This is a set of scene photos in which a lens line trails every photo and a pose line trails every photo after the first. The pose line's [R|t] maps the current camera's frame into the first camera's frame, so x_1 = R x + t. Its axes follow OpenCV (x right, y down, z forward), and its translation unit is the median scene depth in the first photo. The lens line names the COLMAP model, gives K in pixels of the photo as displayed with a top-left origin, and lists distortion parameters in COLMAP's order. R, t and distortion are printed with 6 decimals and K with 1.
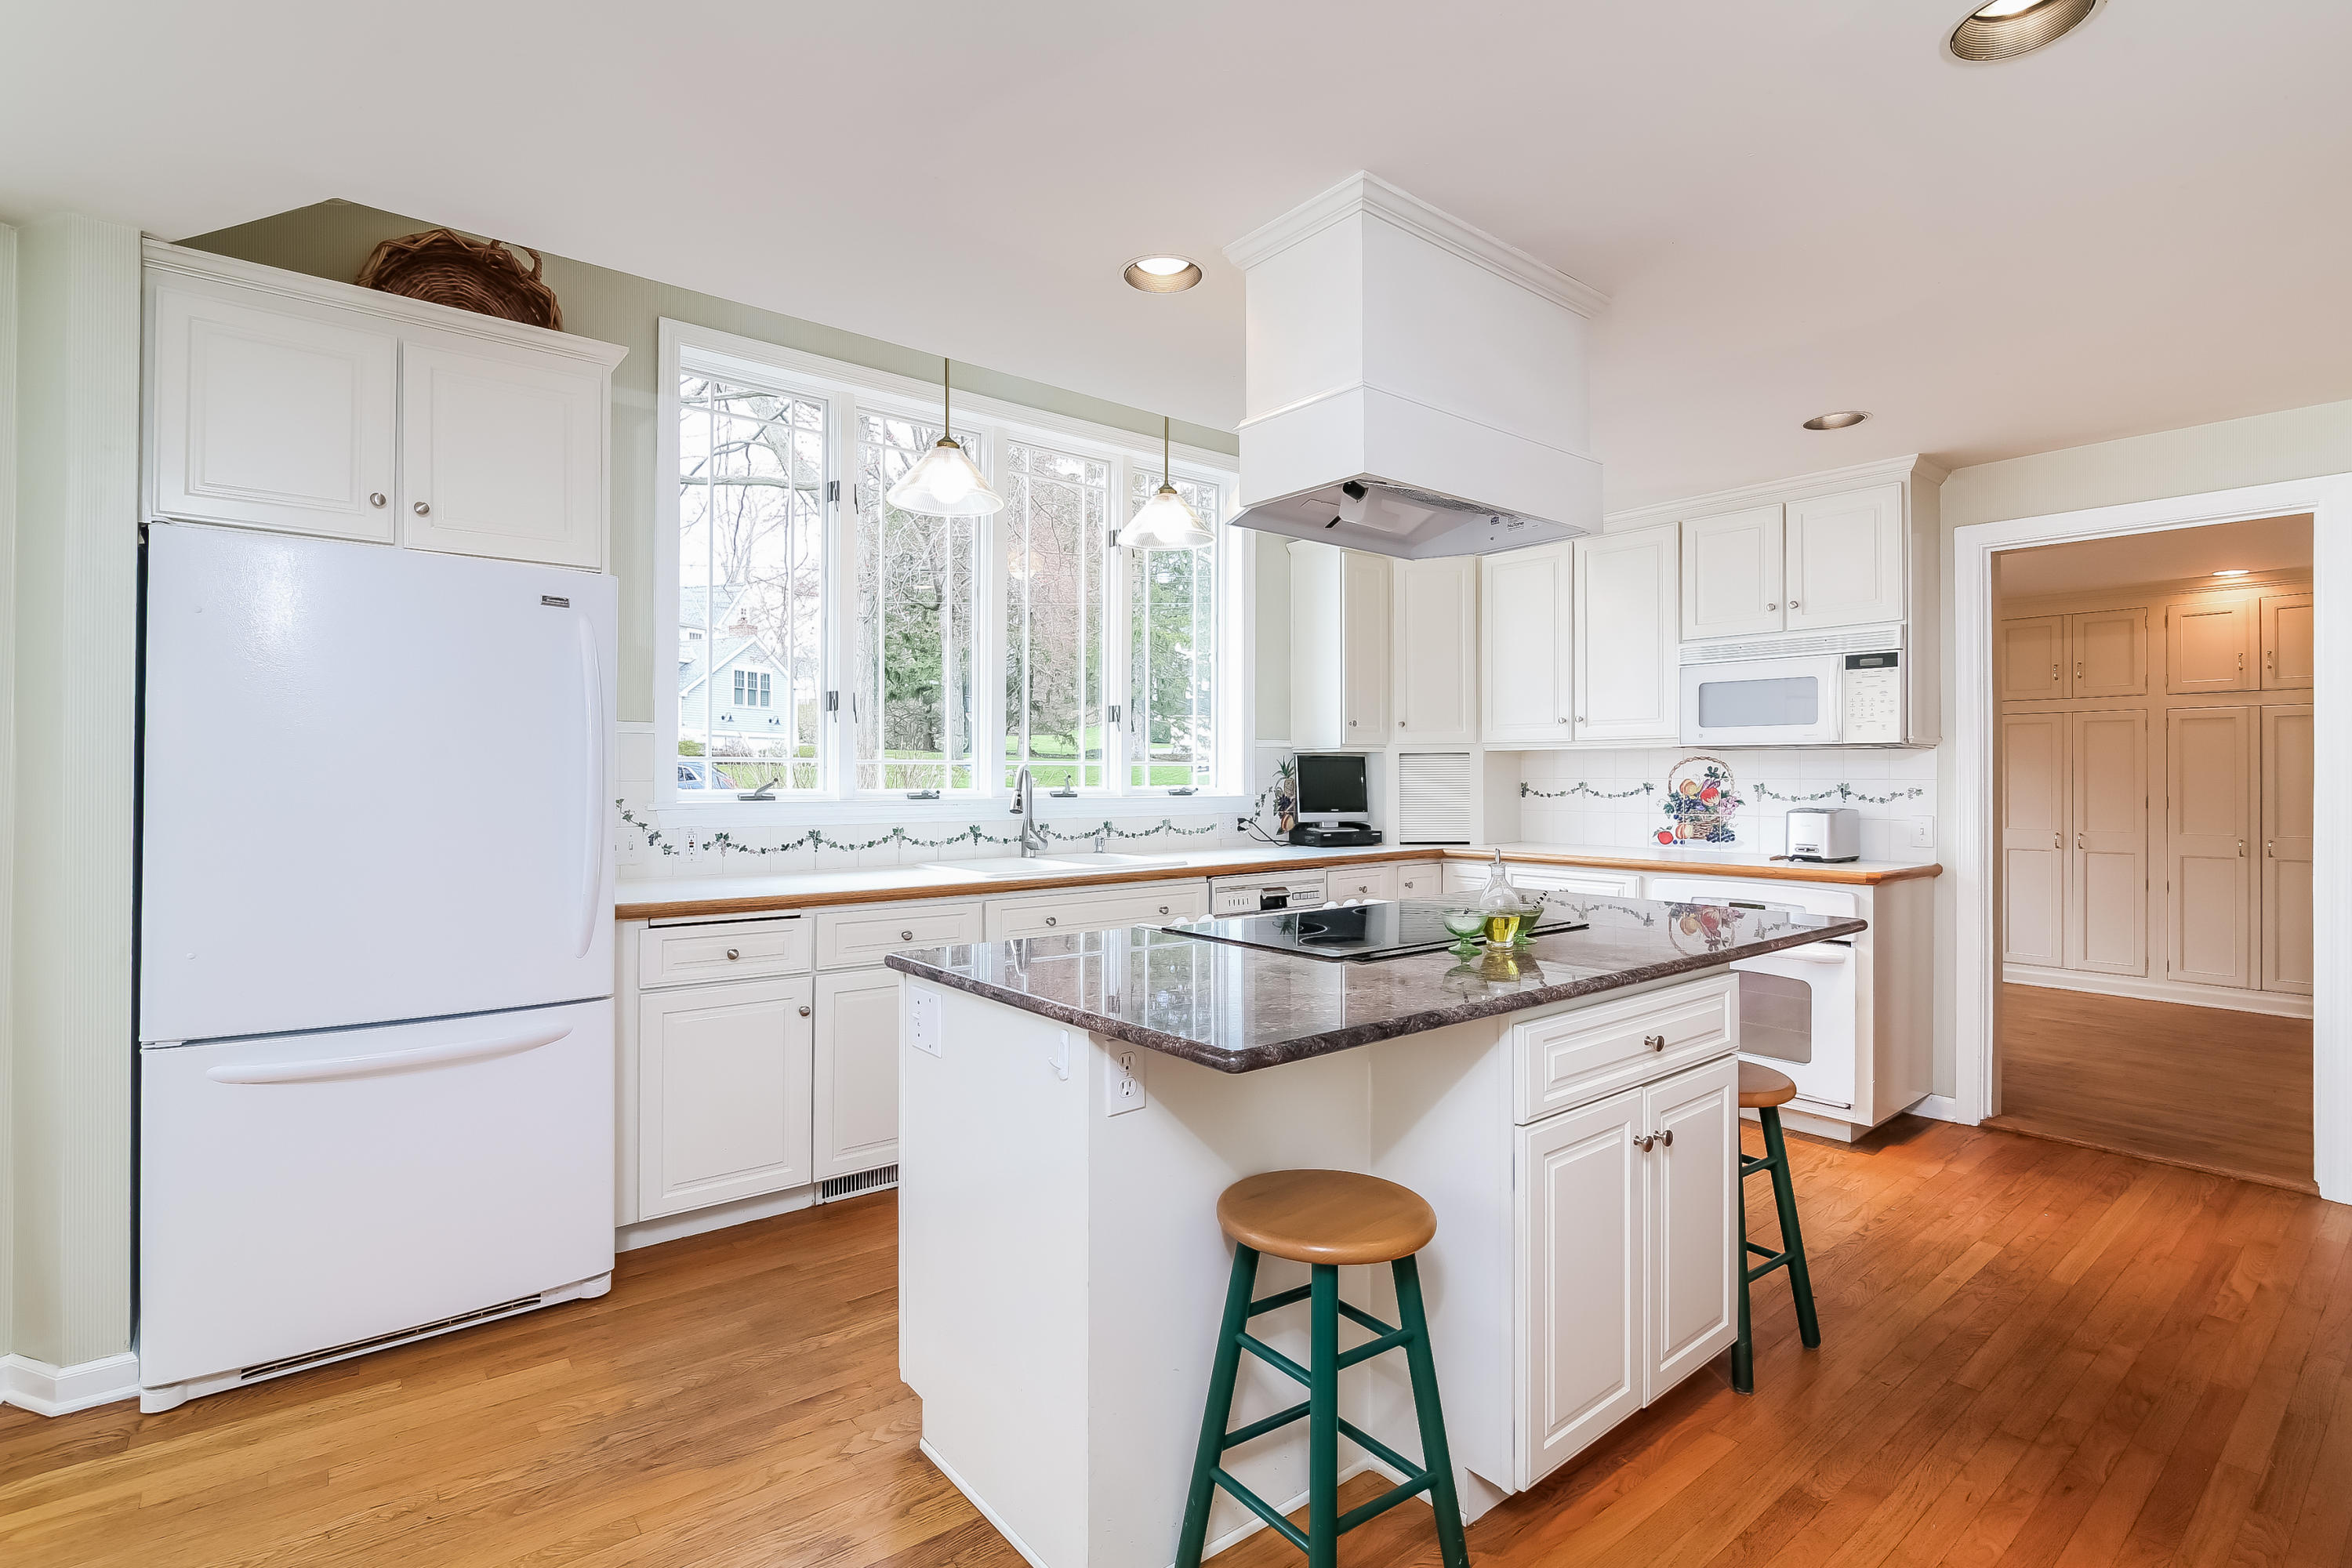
lens RADIAL K [[1090.2, 0, 1167.4], [0, 1090.2, 771.7], [0, 0, 1]] dist [0.002580, 0.000225]
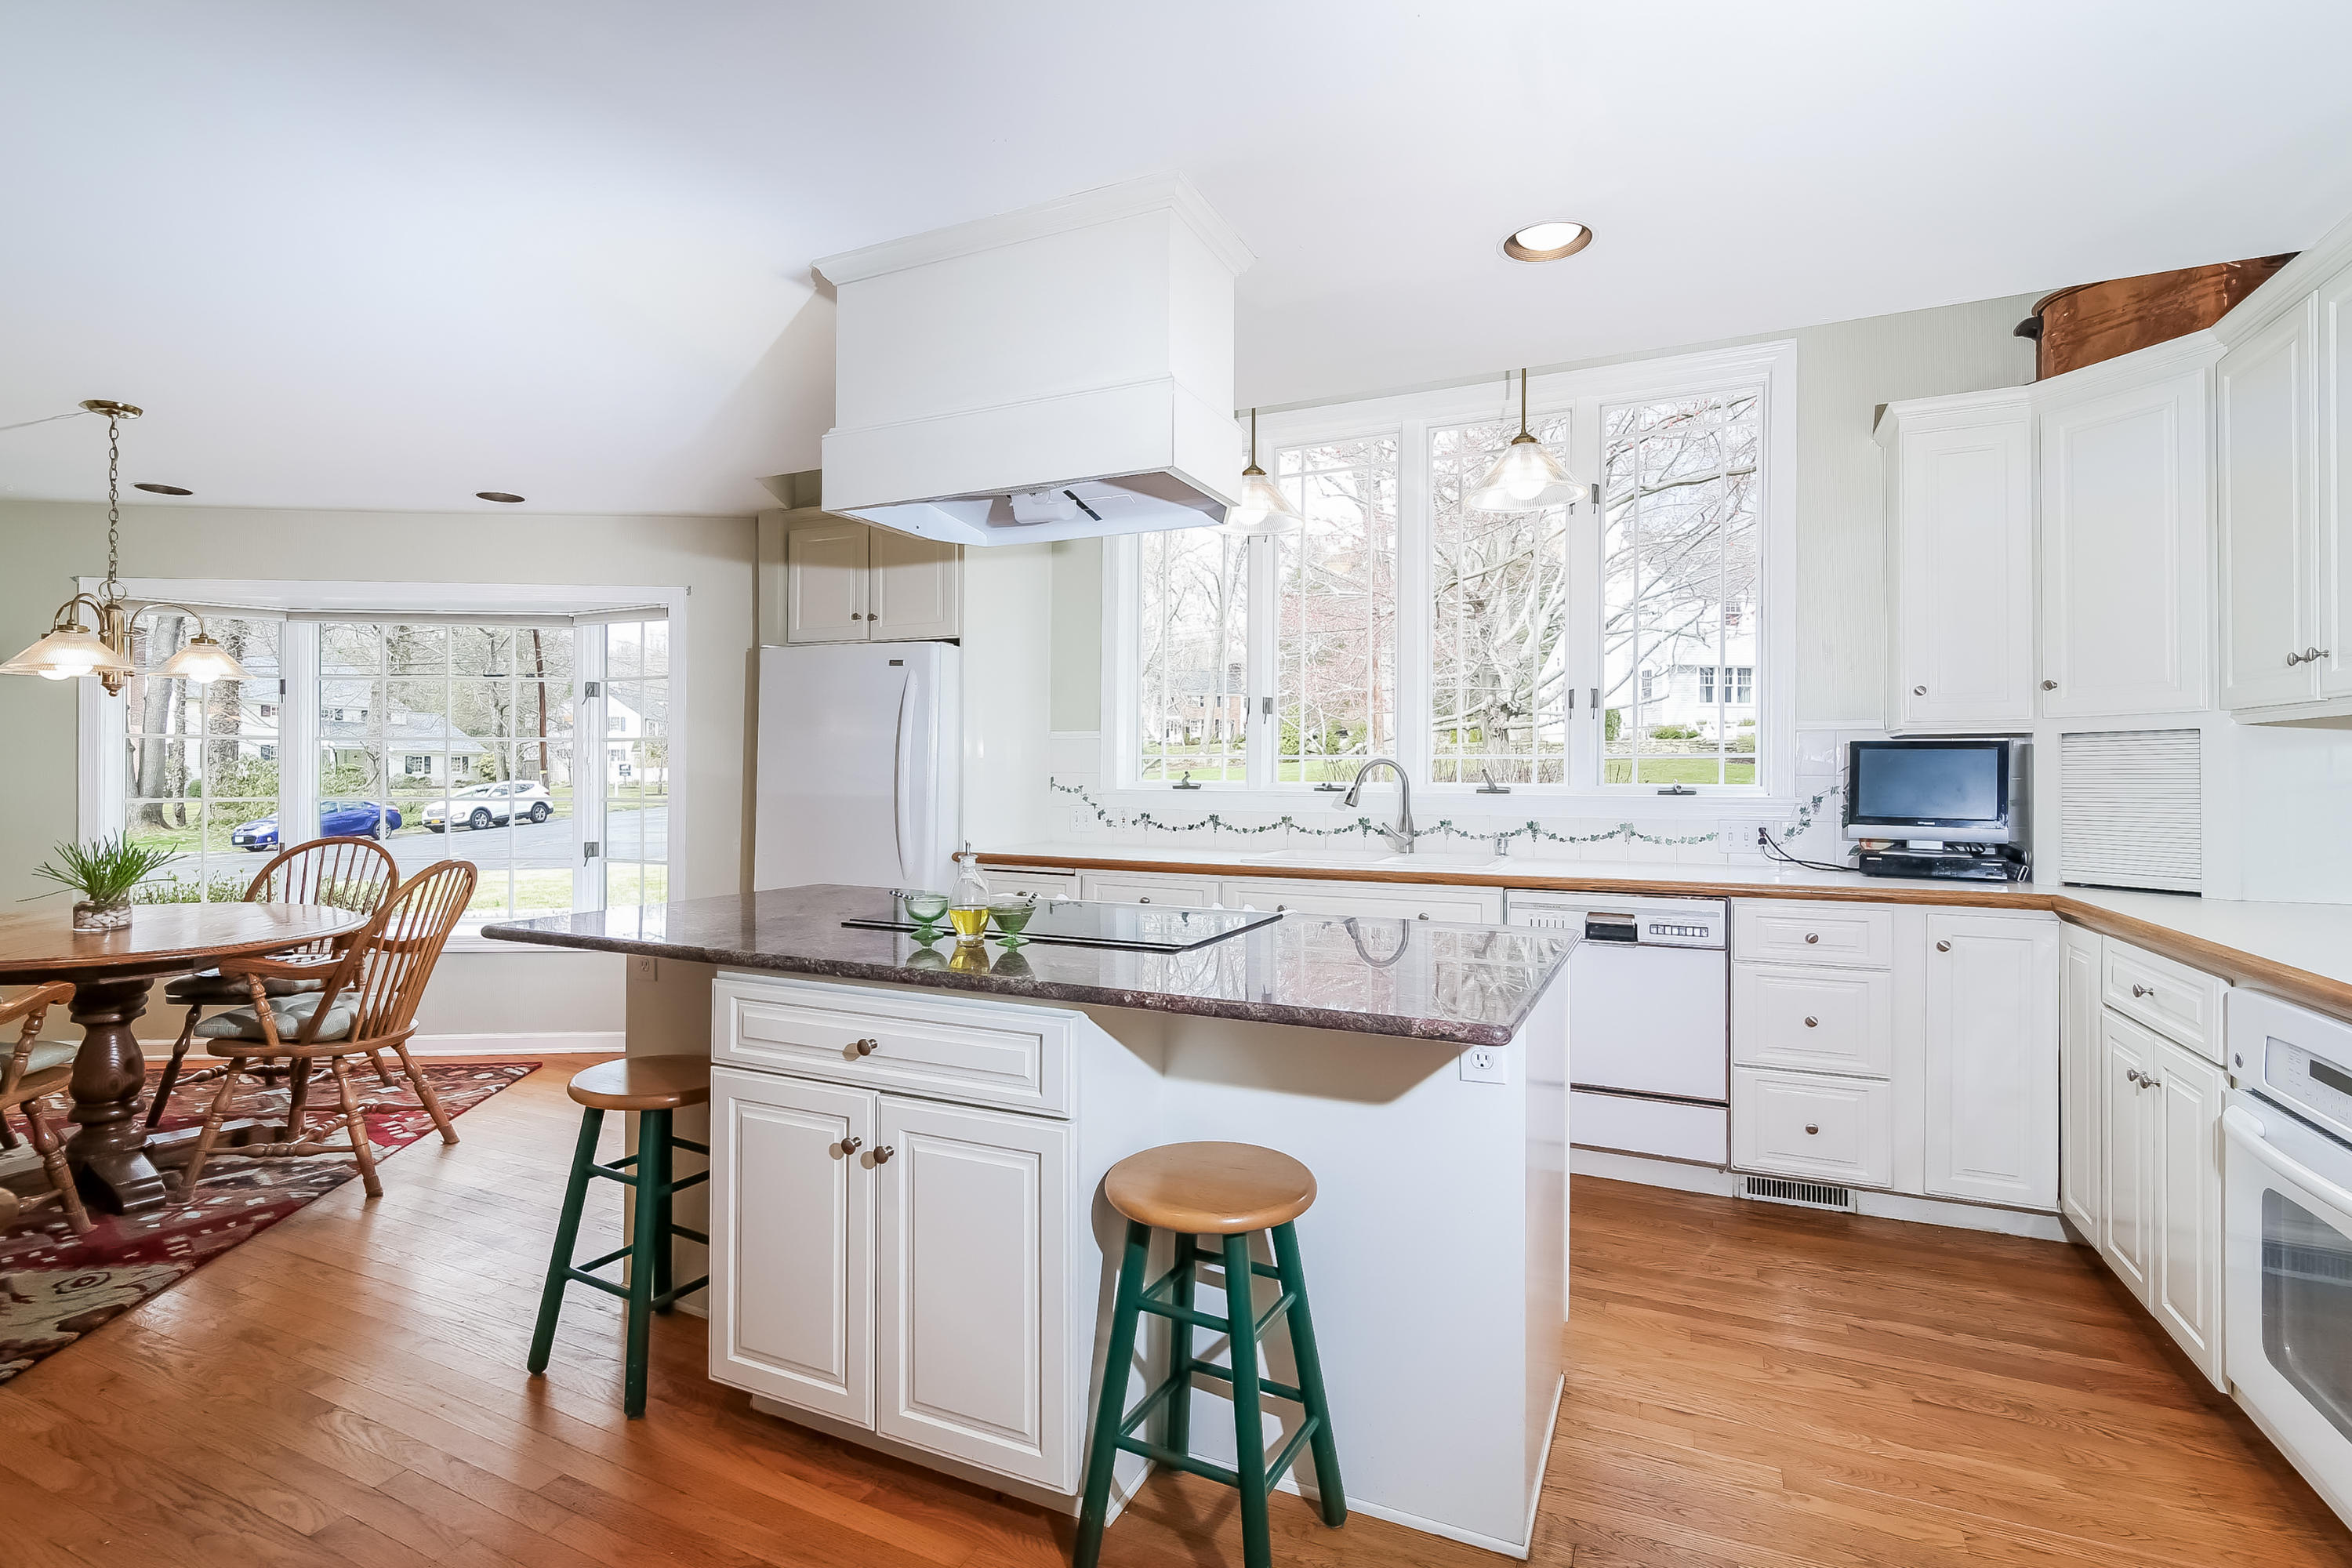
lens RADIAL K [[1090.2, 0, 1182.6], [0, 1090.2, 791.3], [0, 0, 1]] dist [0.002580, 0.000225]
pose [[0.470613, 0.021028, -0.882089, 0.694776], [0.002559, 0.999679, 0.025197, -0.002293], [0.882336, -0.014115, 0.470408, 0.384377]]
